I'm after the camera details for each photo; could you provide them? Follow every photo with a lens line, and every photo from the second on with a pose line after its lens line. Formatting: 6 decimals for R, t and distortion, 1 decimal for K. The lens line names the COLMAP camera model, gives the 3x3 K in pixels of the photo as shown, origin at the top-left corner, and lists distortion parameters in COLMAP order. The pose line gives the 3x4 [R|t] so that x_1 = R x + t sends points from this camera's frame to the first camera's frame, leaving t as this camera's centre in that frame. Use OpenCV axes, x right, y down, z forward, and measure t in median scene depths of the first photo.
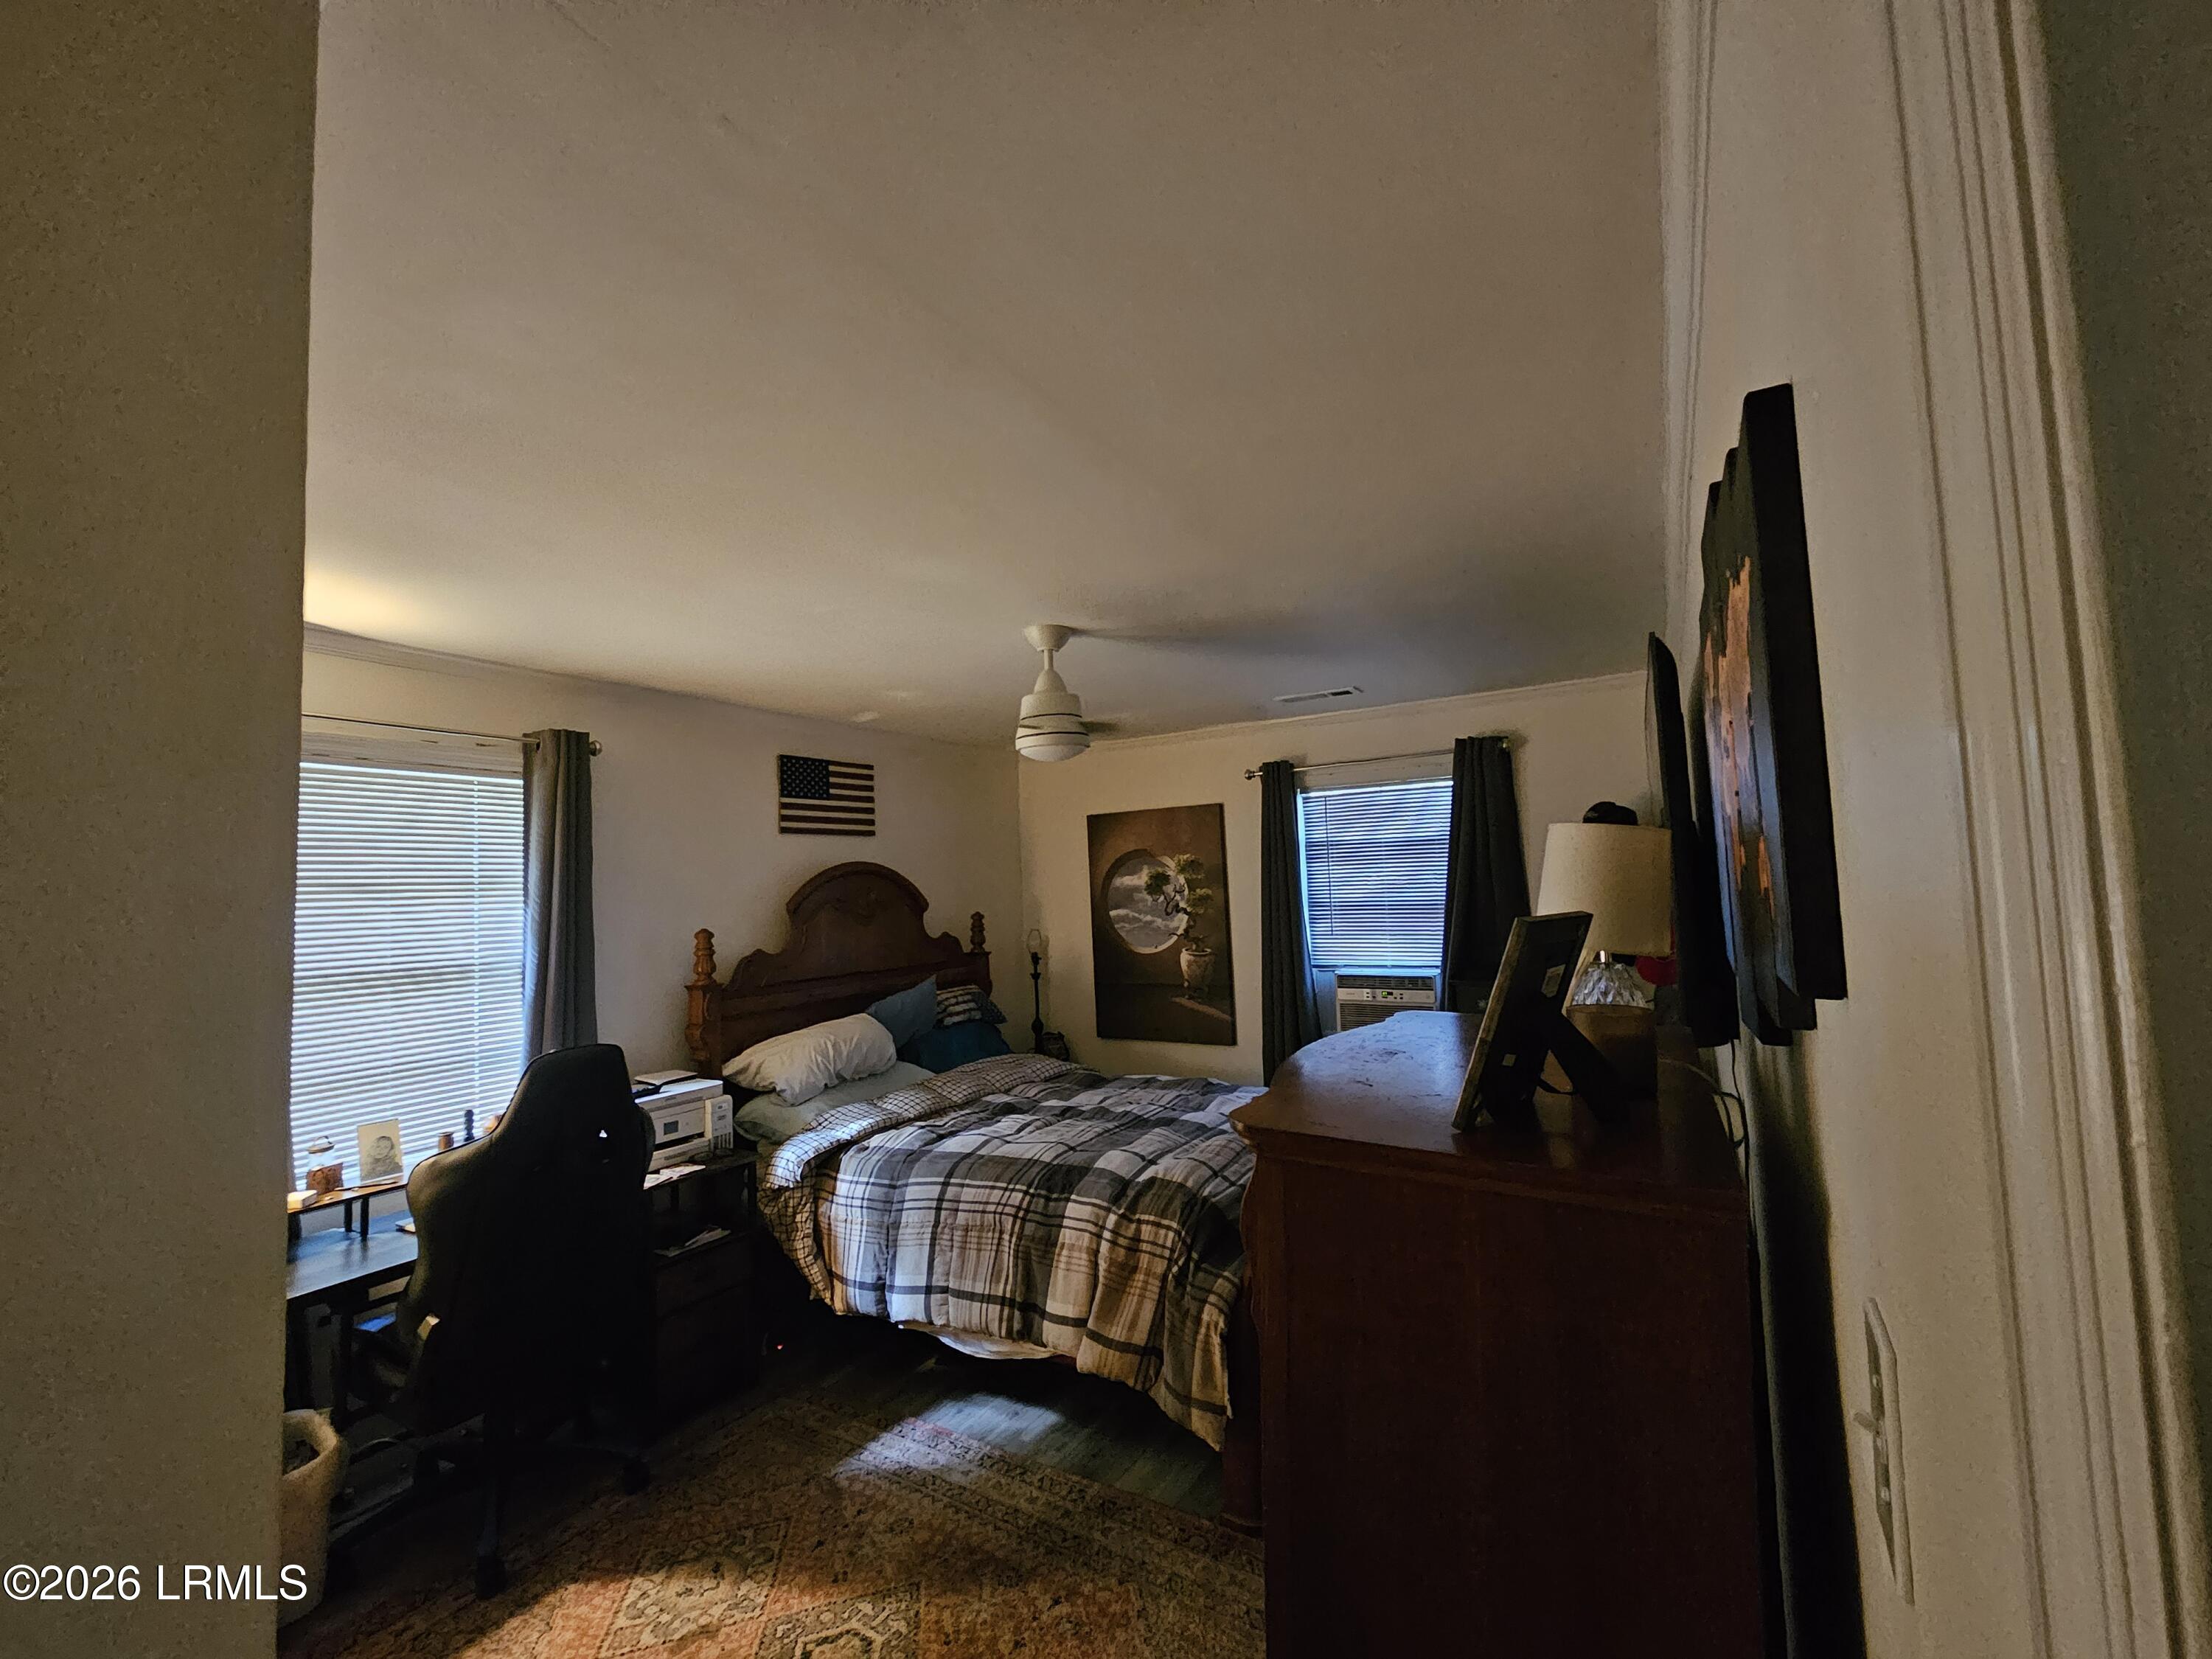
lens RADIAL K [[902.4, 0, 1107.4], [0, 902.4, 827.7], [0, 0, 1]] dist [-0.003323, -0.000425]
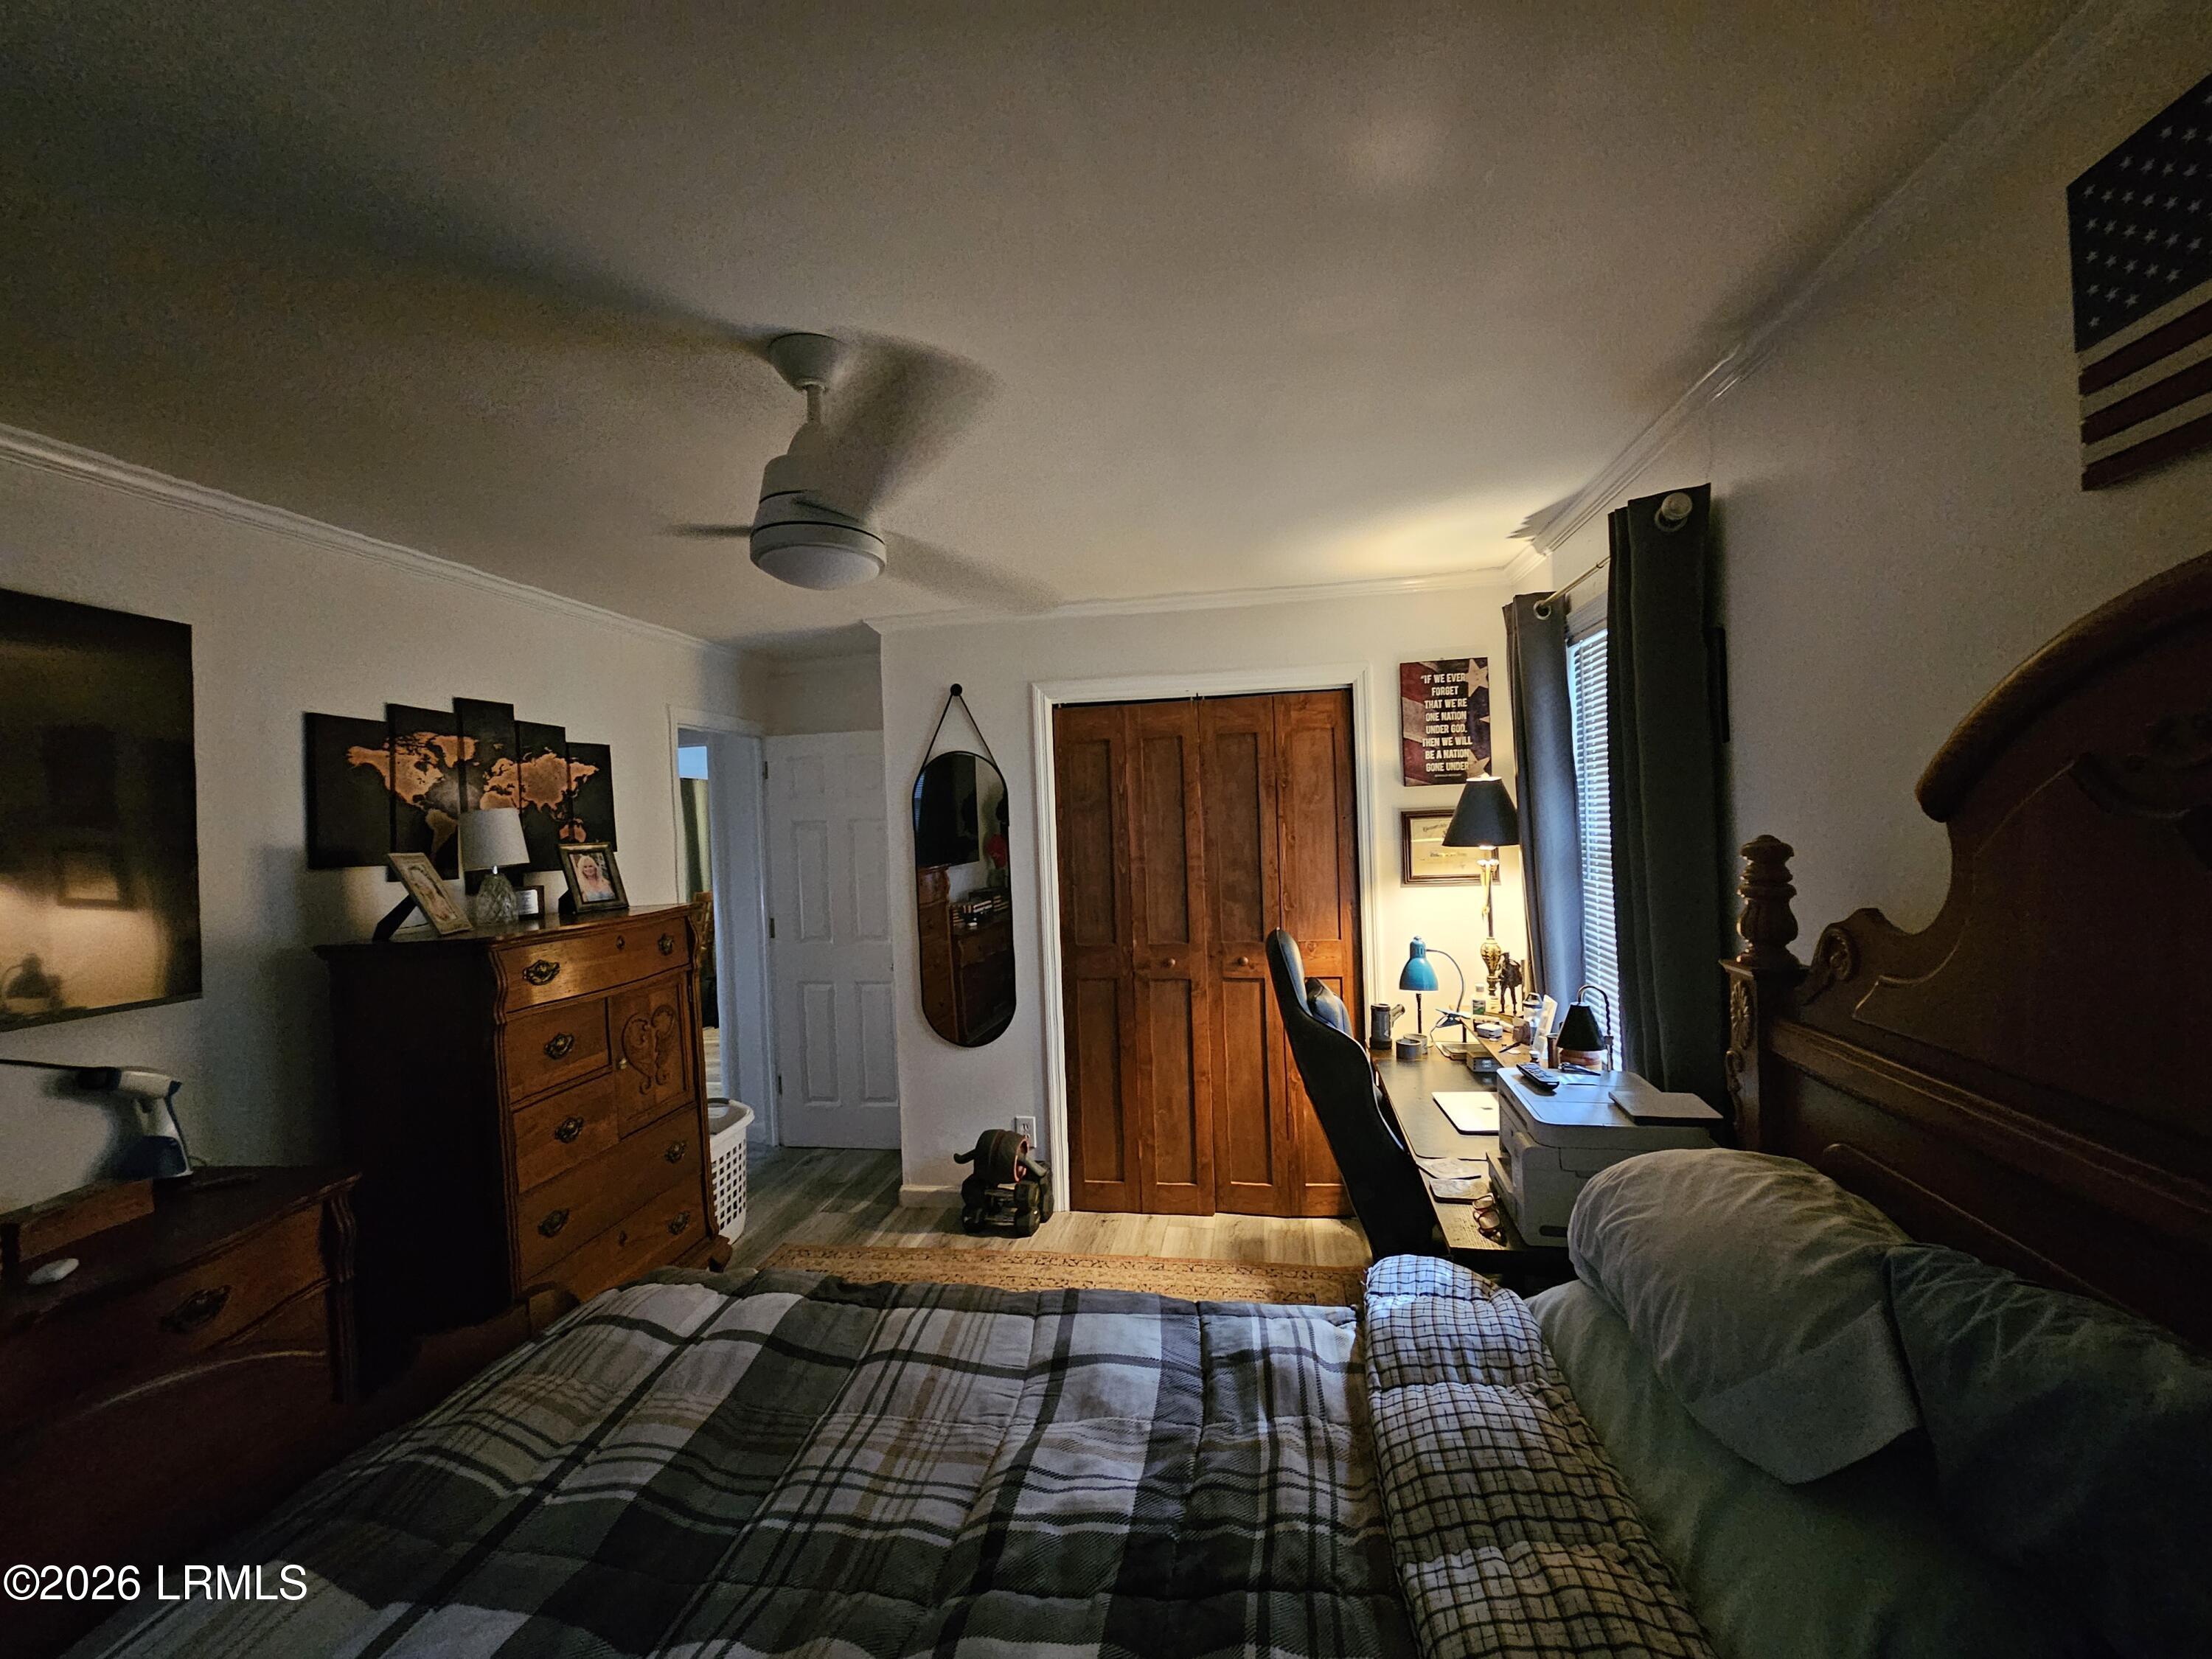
lens RADIAL K [[902.4, 0, 1104.1], [0, 902.4, 827.8], [0, 0, 1]] dist [-0.003323, -0.000425]
pose [[-0.922942, 0.076968, -0.377165, 0.000301], [0.095868, 0.994893, -0.031566, 0.082177], [0.372809, -0.065291, -0.925608, 1.121213]]
